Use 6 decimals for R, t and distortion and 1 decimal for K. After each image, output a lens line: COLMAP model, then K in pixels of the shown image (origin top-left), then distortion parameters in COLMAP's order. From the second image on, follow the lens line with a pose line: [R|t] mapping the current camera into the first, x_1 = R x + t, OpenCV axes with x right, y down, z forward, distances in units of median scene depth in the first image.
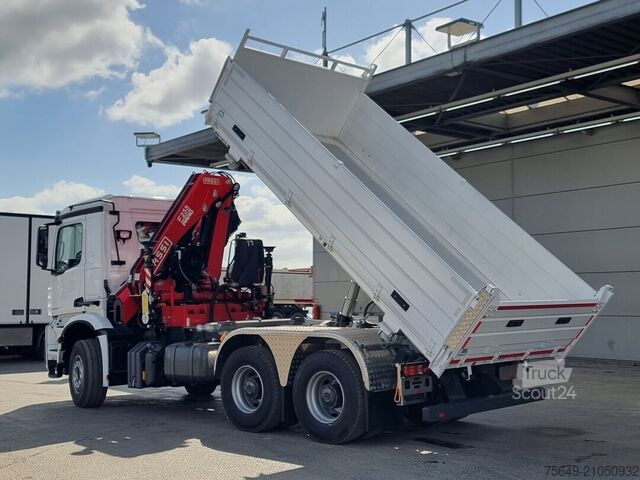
lens RADIAL K [[876.8, 0, 304.7], [0, 876.8, 229.4], [0, 0, 1]] dist [0.007806, 0.011631]
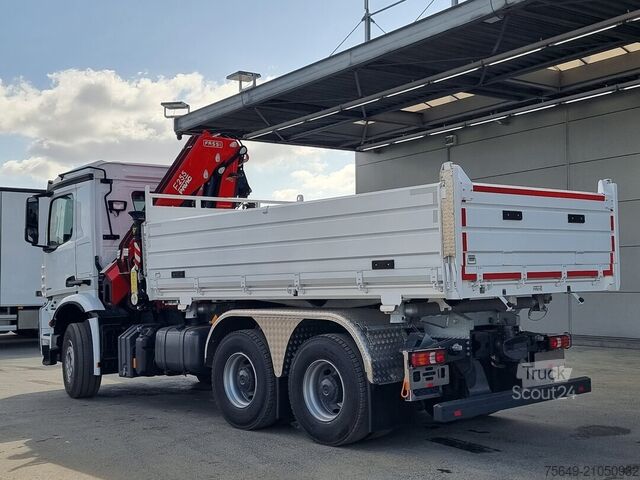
lens RADIAL K [[871.3, 0, 320.0], [0, 871.3, 240.0], [0, 0, 1]] dist [0.003507, 0.001264]
pose [[0.998171, -0.011793, -0.059285, 0.053726], [0.013800, 0.999341, 0.033561, 0.014446], [0.058850, -0.034318, 0.997677, 0.129266]]
